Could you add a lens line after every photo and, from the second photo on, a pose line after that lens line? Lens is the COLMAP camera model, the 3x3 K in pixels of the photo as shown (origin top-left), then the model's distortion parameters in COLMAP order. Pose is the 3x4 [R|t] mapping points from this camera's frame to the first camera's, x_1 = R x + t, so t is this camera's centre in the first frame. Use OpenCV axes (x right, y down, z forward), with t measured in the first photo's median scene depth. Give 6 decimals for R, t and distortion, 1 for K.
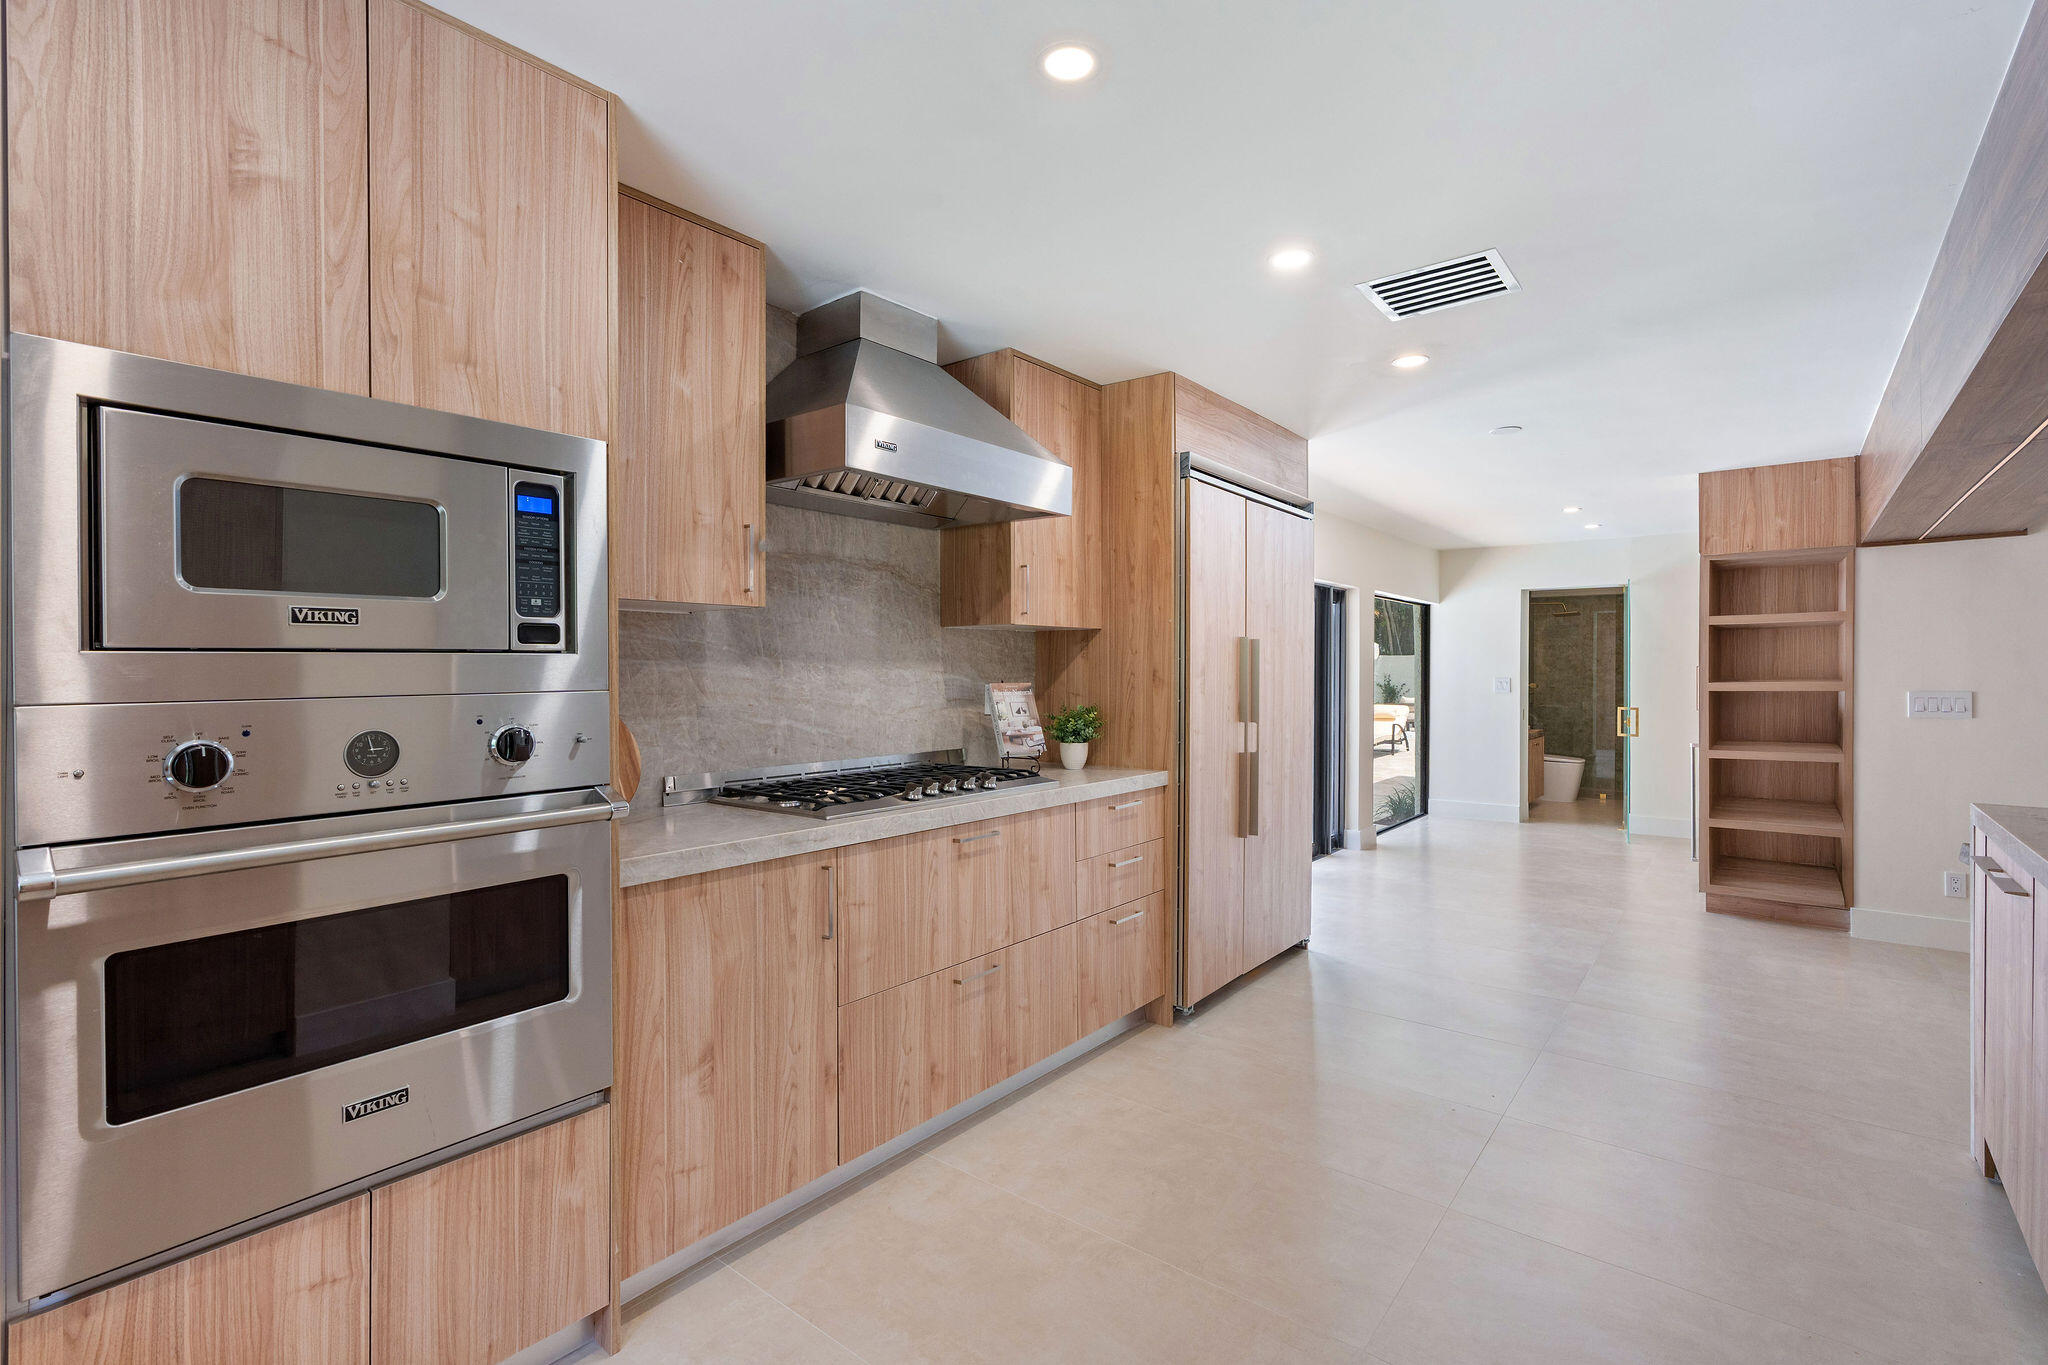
lens RADIAL K [[923.6, 0, 1024.0], [0, 923.6, 682.5], [0, 0, 1]] dist [-0.003691, 0.000193]
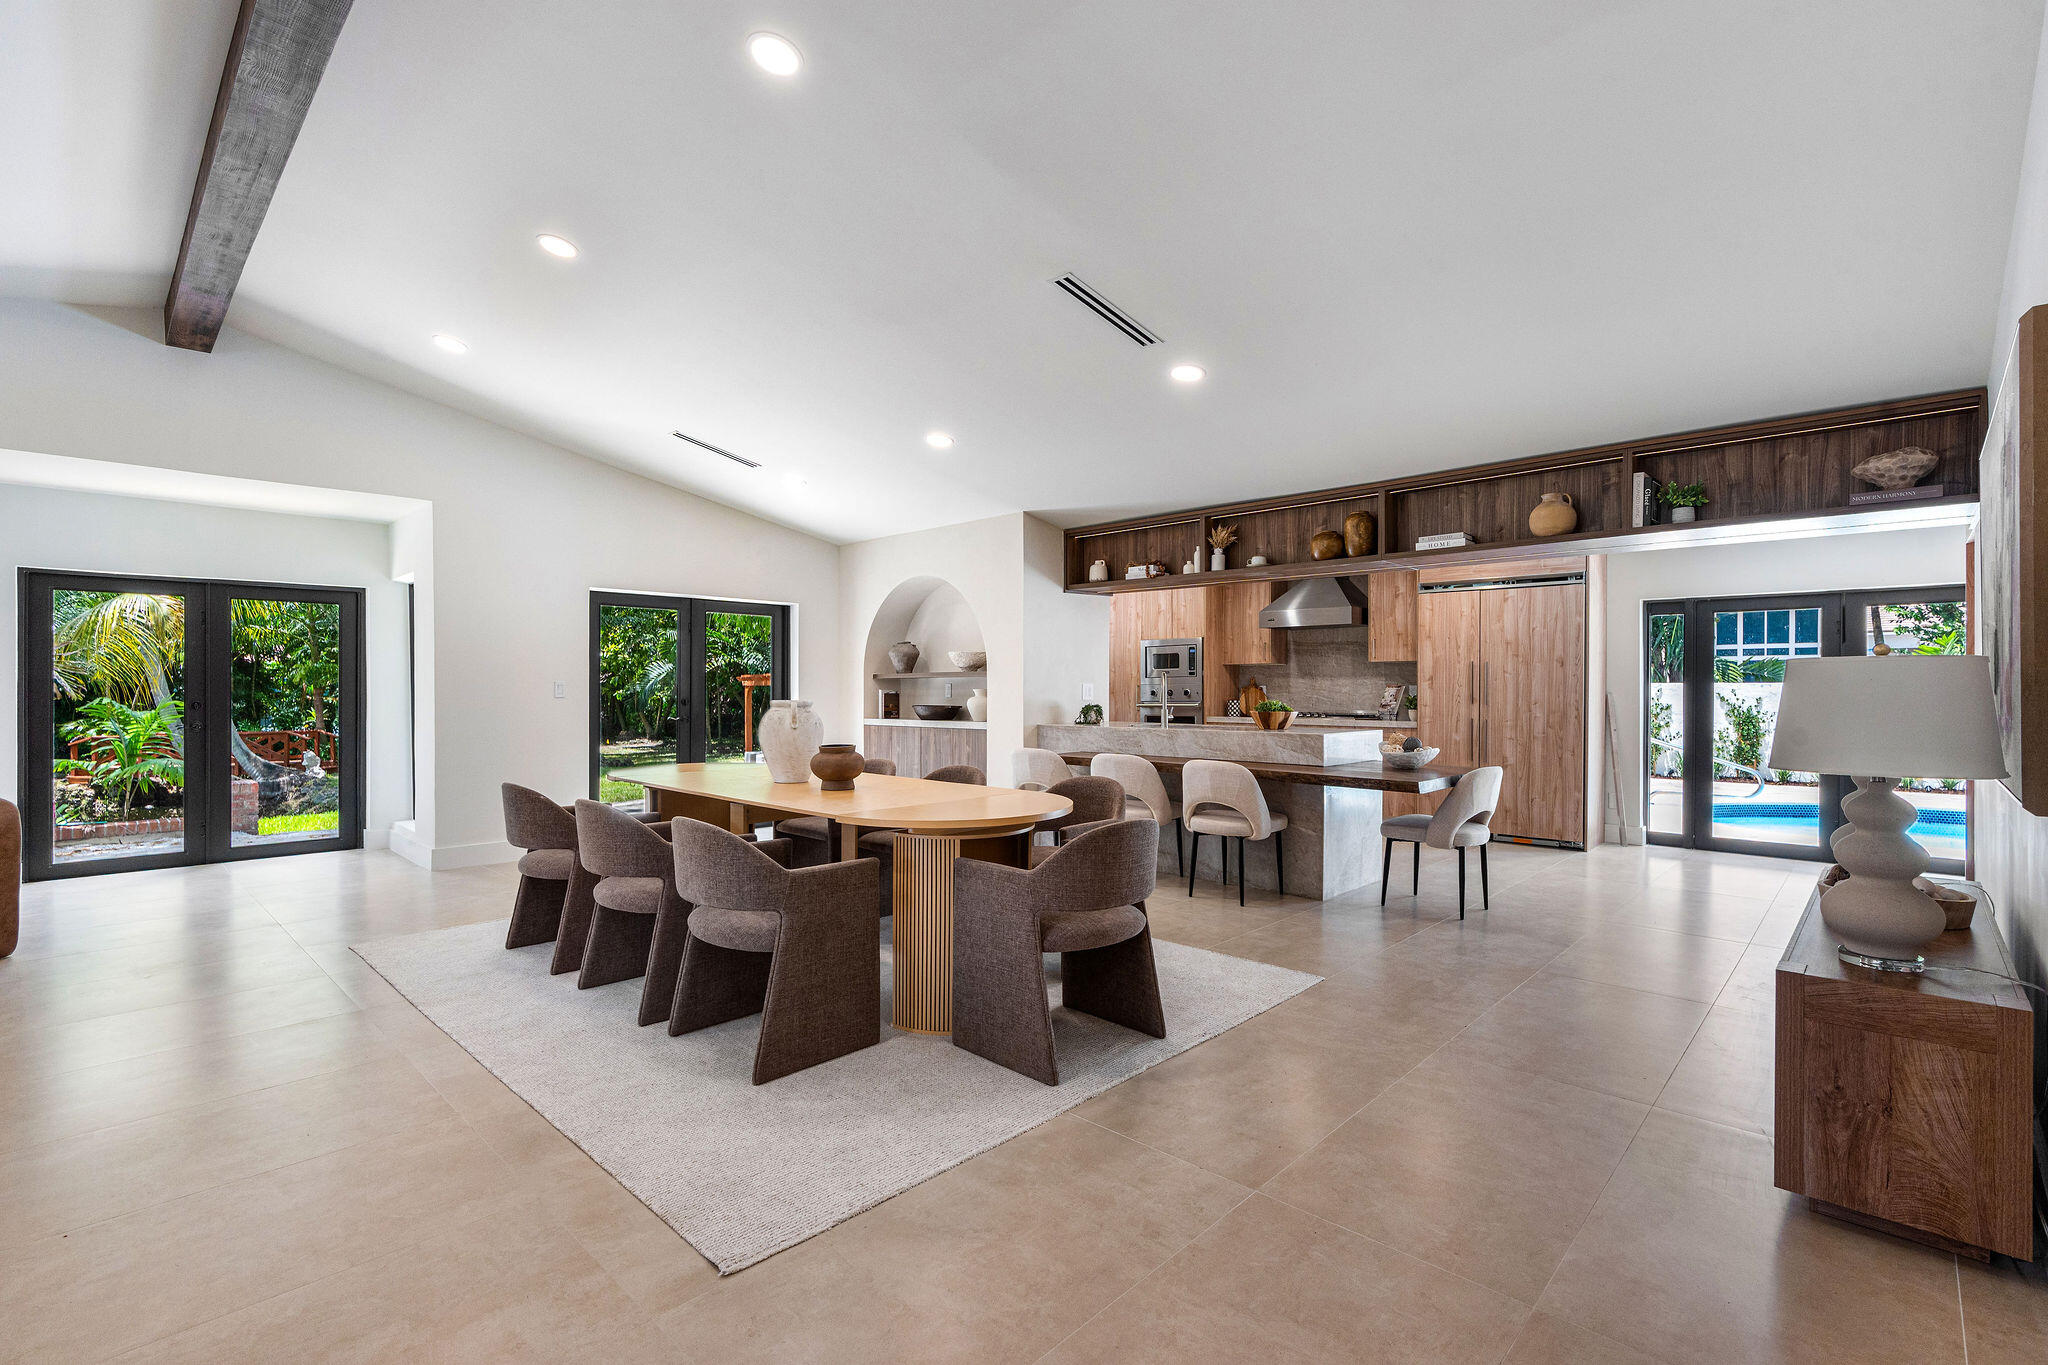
lens RADIAL K [[921.9, 0, 1025.1], [0, 921.9, 685.8], [0, 0, 1]] dist [0.004351, 0.000802]
pose [[-0.082881, -0.002716, -0.996556, 3.714195], [-0.015908, 0.999872, -0.001402, 0.032632], [0.996433, 0.015737, -0.082913, 0.322719]]
